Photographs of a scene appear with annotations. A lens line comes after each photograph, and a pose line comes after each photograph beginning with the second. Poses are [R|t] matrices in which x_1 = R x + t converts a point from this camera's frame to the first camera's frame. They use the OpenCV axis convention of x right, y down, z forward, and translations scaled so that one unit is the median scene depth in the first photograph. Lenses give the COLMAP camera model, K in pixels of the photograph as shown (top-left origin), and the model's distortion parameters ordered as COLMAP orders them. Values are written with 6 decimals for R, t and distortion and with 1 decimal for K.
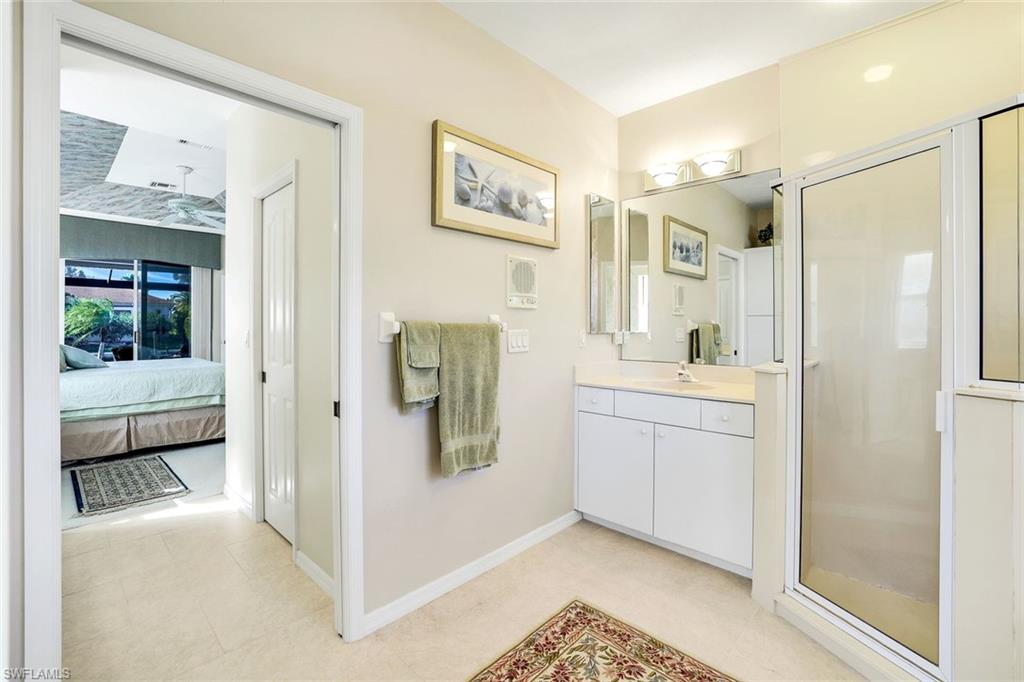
lens RADIAL K [[444.5, 0, 513.9], [0, 444.5, 329.9], [0, 0, 1]] dist [-0.028507, 0.007122]
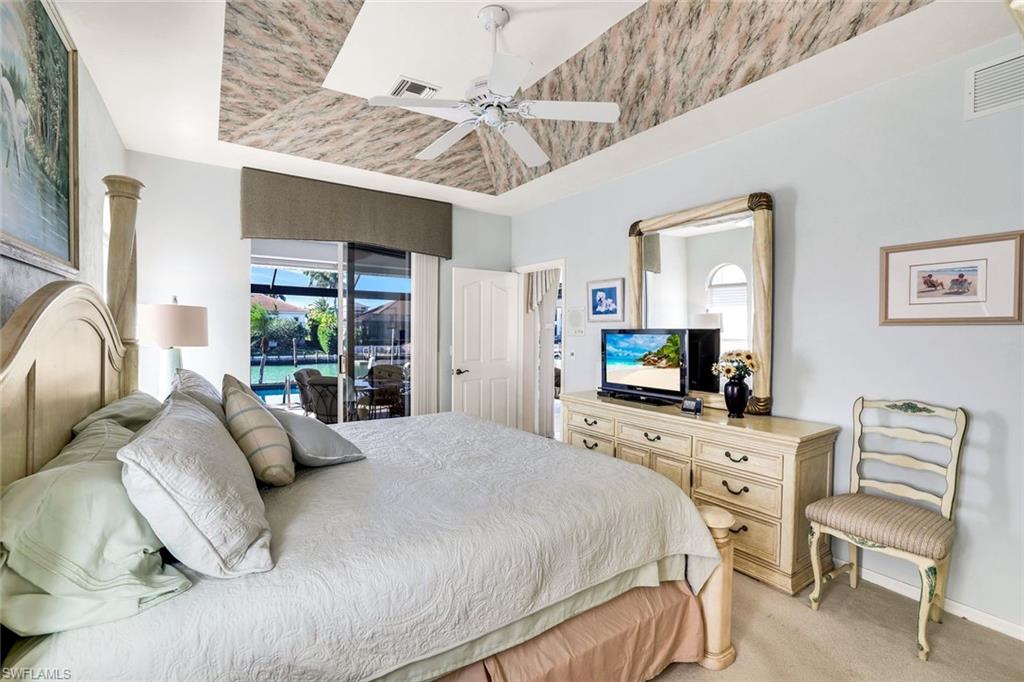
lens RADIAL K [[444.5, 0, 509.3], [0, 444.5, 341.9], [0, 0, 1]] dist [-0.028507, 0.007122]
pose [[0.976098, 0.010069, -0.217098, -0.562694], [-0.007442, 0.999889, 0.012916, -0.029405], [0.217204, -0.010992, 0.976064, 0.488065]]
